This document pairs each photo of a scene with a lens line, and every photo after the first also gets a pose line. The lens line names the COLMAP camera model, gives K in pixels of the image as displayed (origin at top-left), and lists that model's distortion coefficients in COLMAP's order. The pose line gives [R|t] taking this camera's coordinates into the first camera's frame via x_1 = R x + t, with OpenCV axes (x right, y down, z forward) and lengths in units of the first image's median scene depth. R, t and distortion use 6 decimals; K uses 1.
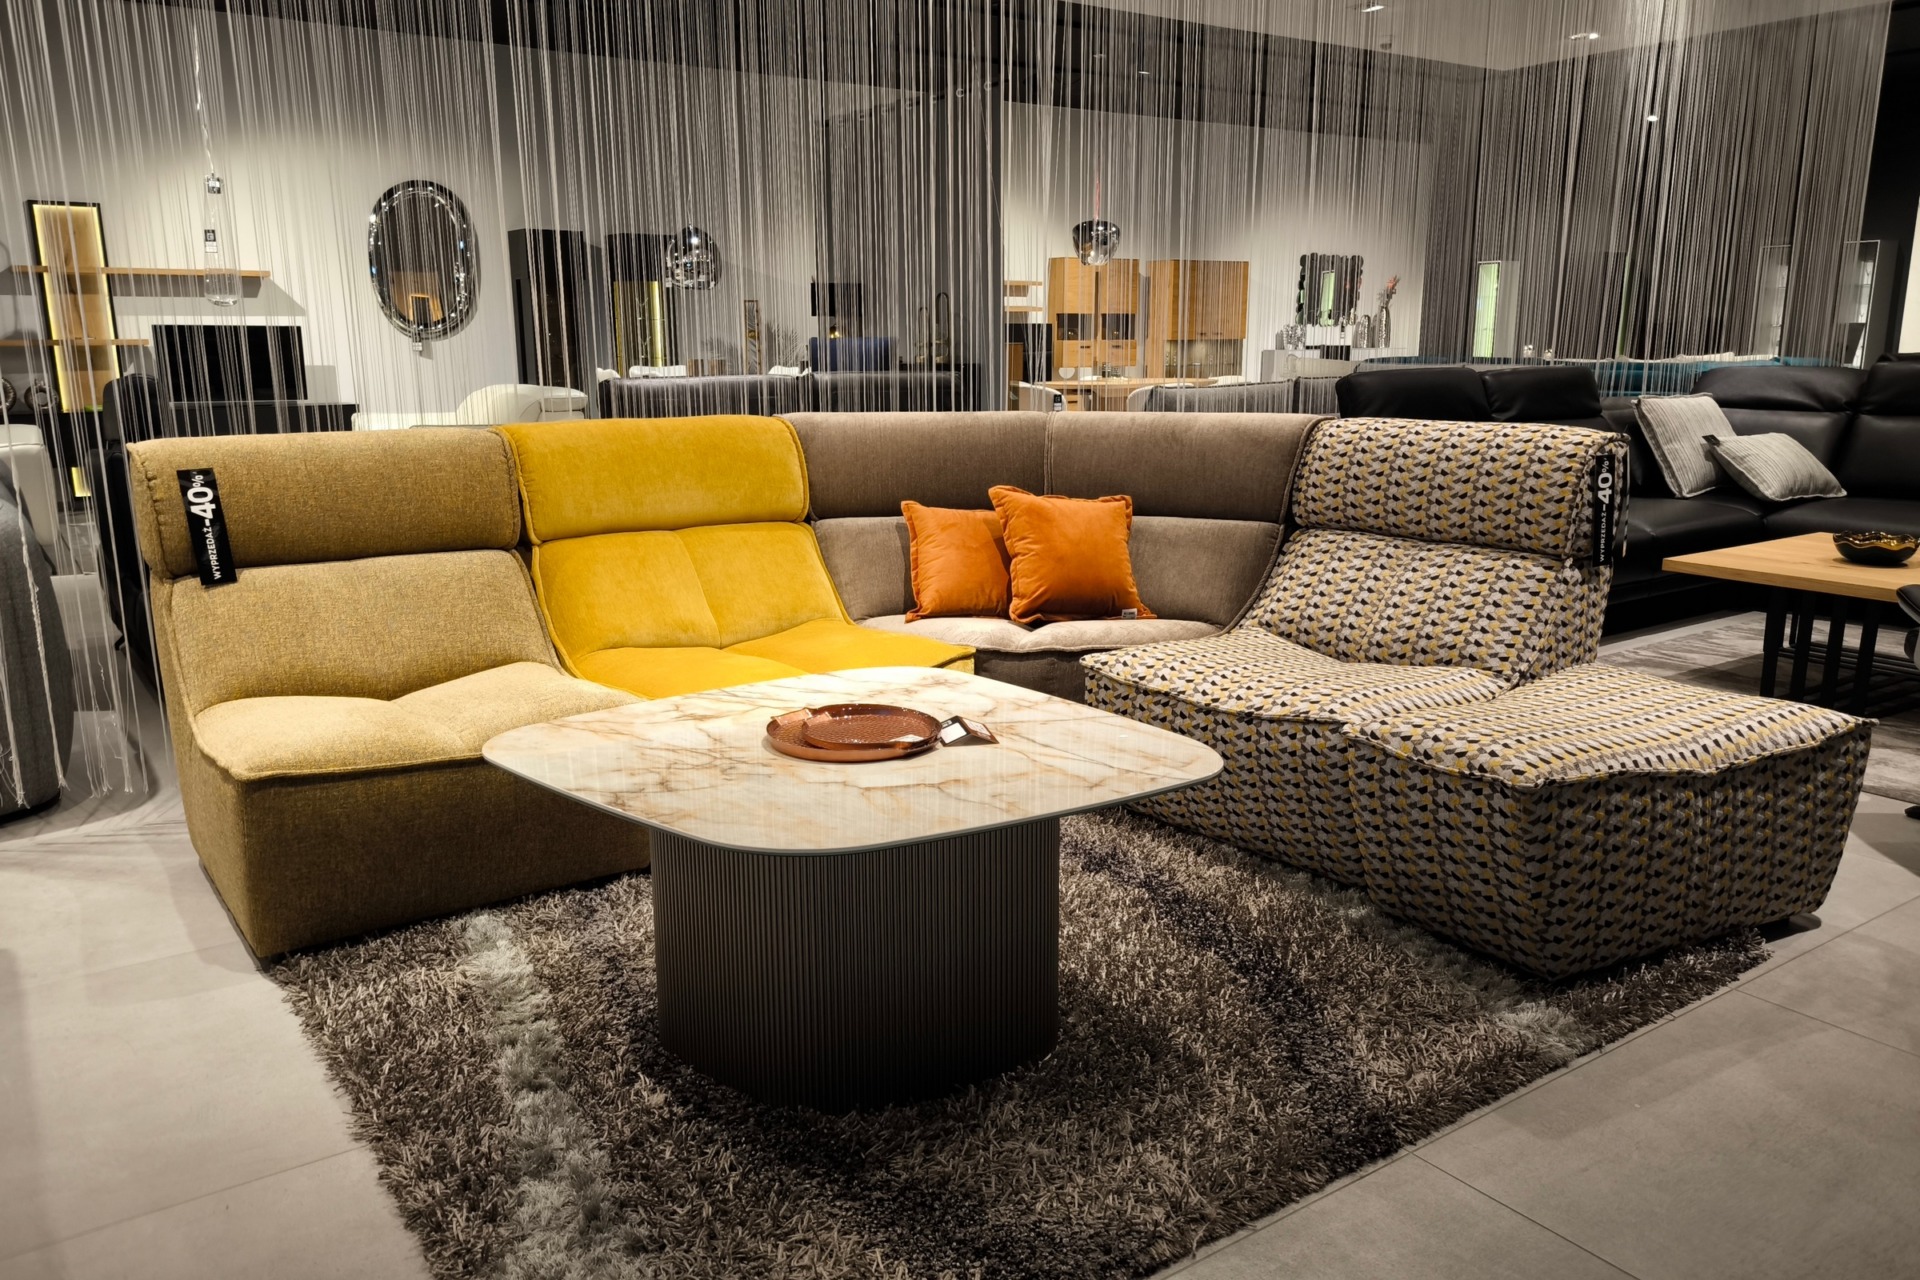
lens RADIAL K [[1403.1, 0, 954.7], [0, 1403.1, 650.8], [0, 0, 1]] dist [0.044349, -0.026689]
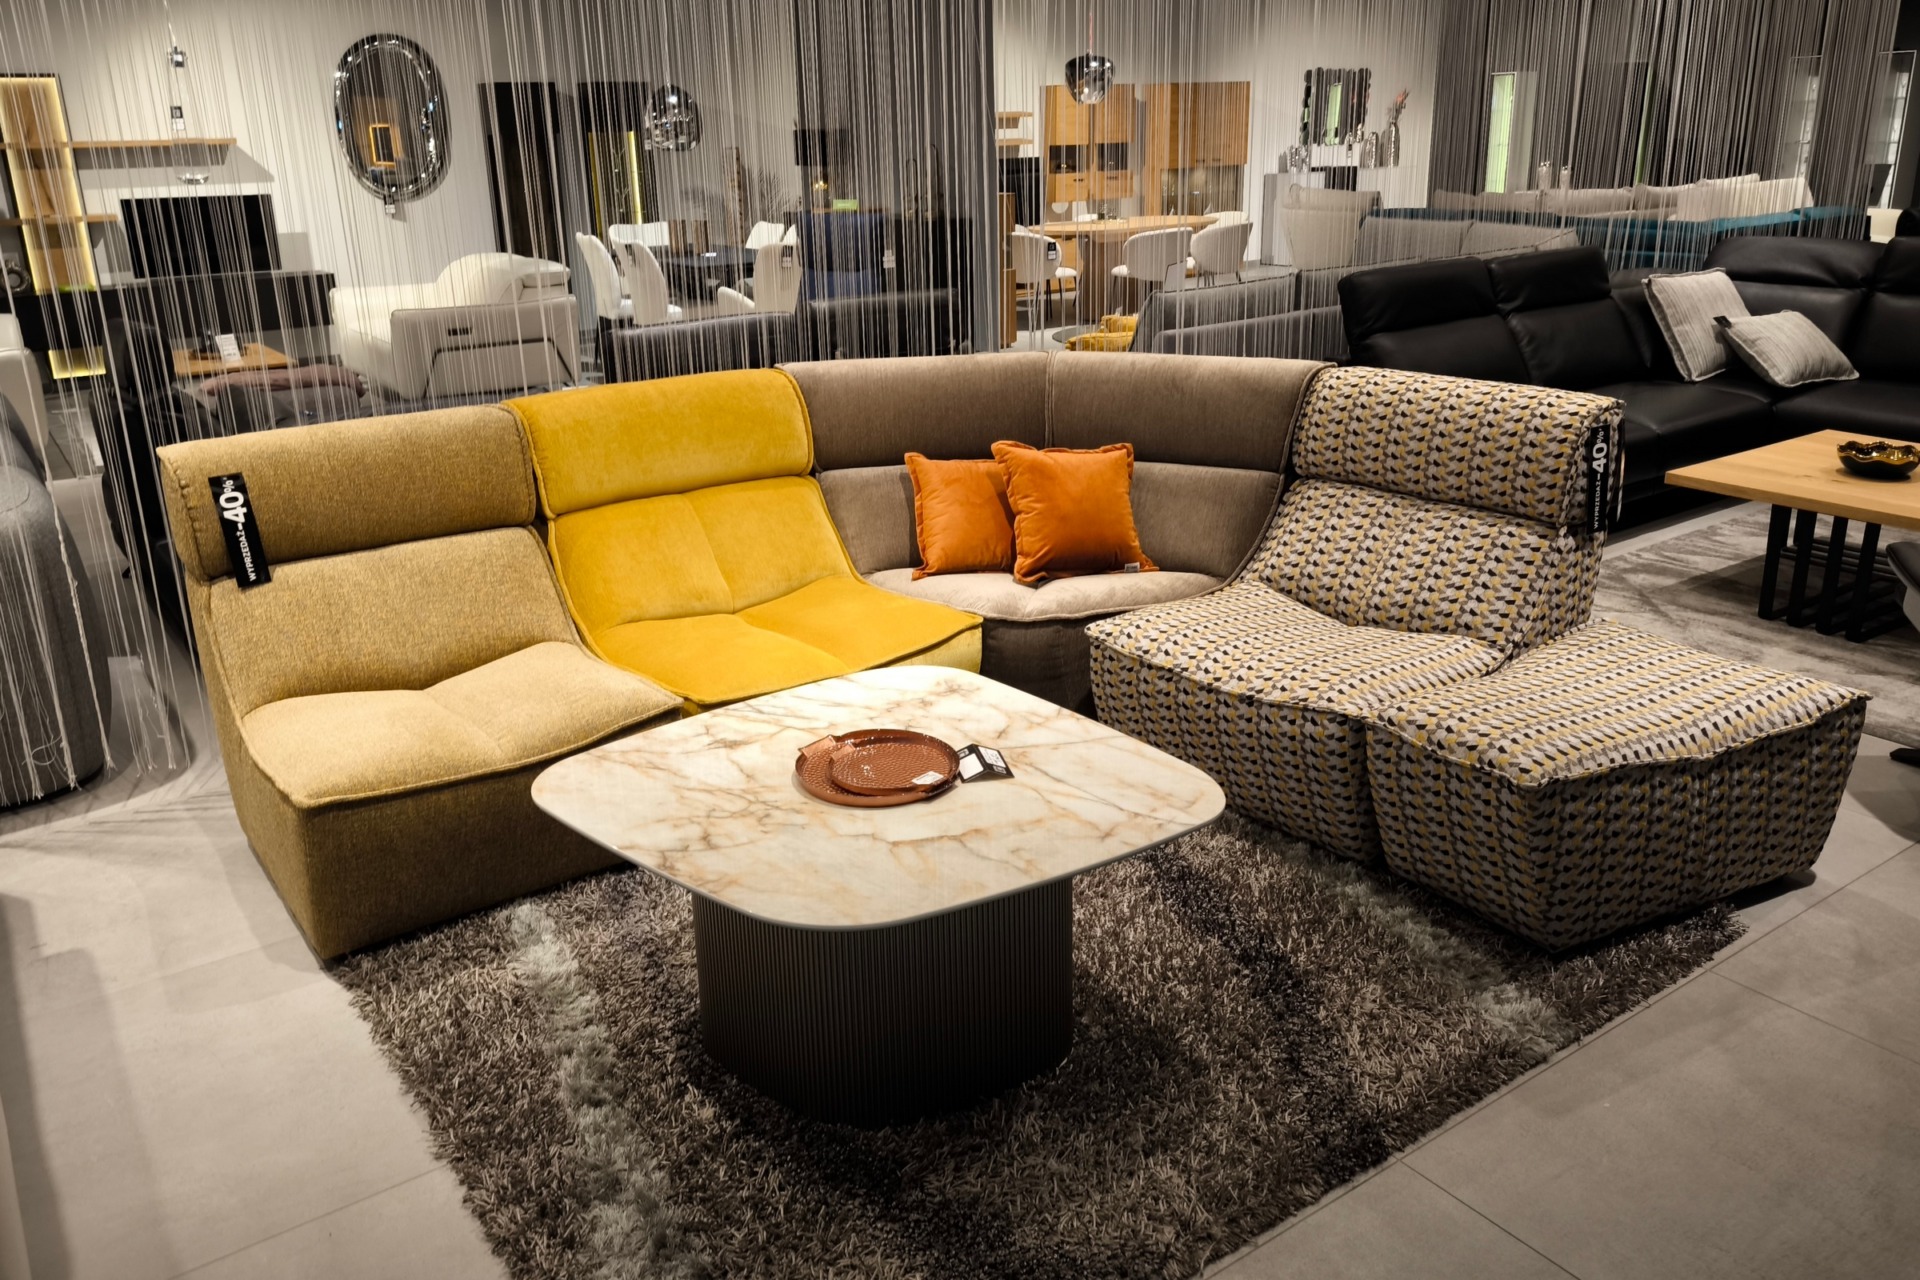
lens RADIAL K [[1454.0, 0, 931.3], [0, 1454.0, 578.1], [0, 0, 1]] dist [0.046147, -0.028502]
pose [[0.999747, -0.019842, -0.010580, -0.011956], [0.020631, 0.996531, 0.080629, -0.125611], [0.008943, -0.080827, 0.996688, -0.063778]]
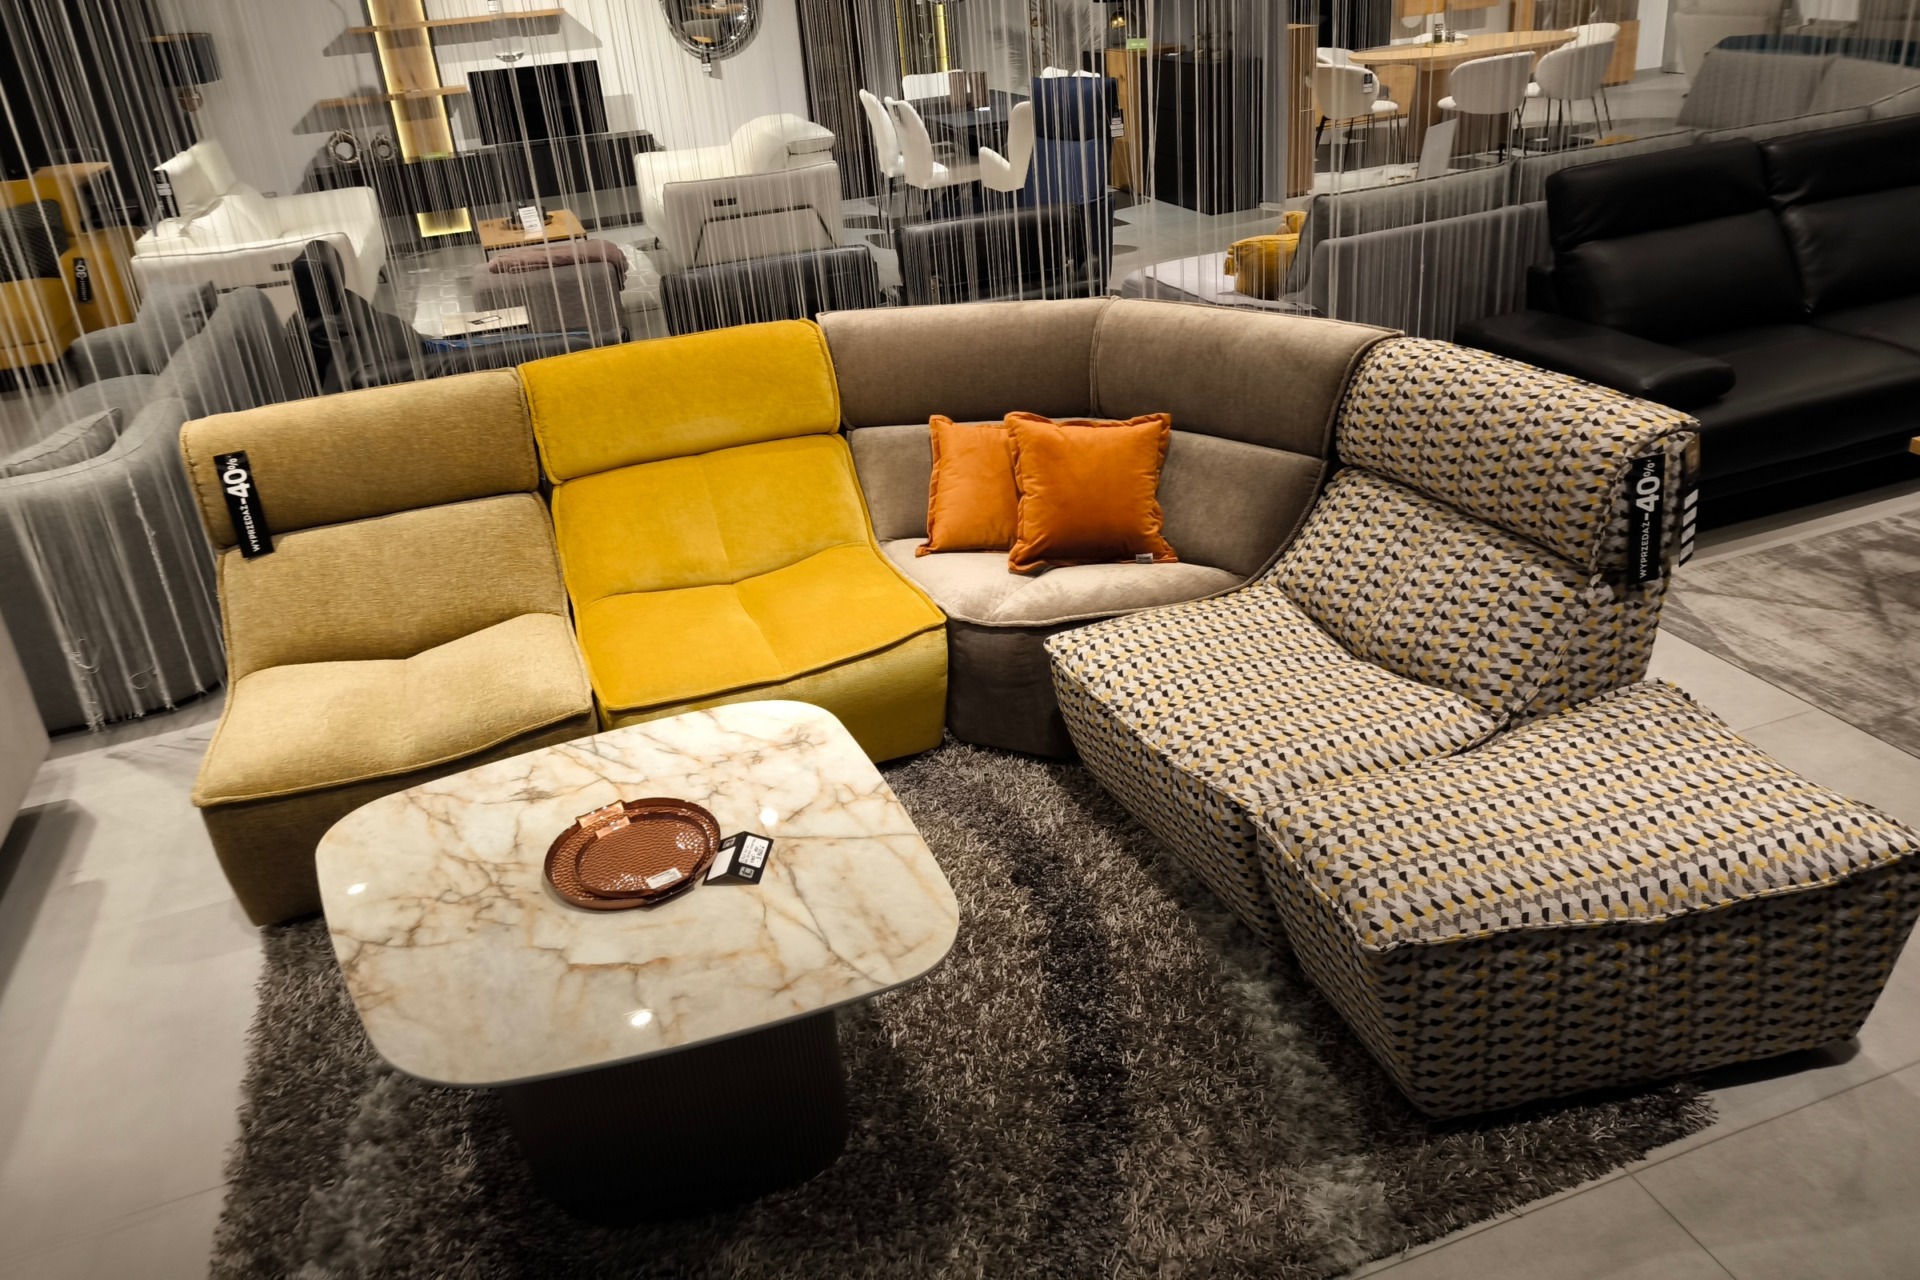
lens RADIAL K [[1403.1, 0, 949.9], [0, 1403.1, 535.2], [0, 0, 1]] dist [0.044349, -0.026689]
pose [[0.957657, 0.037979, -0.285397, 0.311922], [0.018093, 0.981364, 0.191306, -0.259910], [0.287344, -0.188369, 0.939122, 0.110448]]
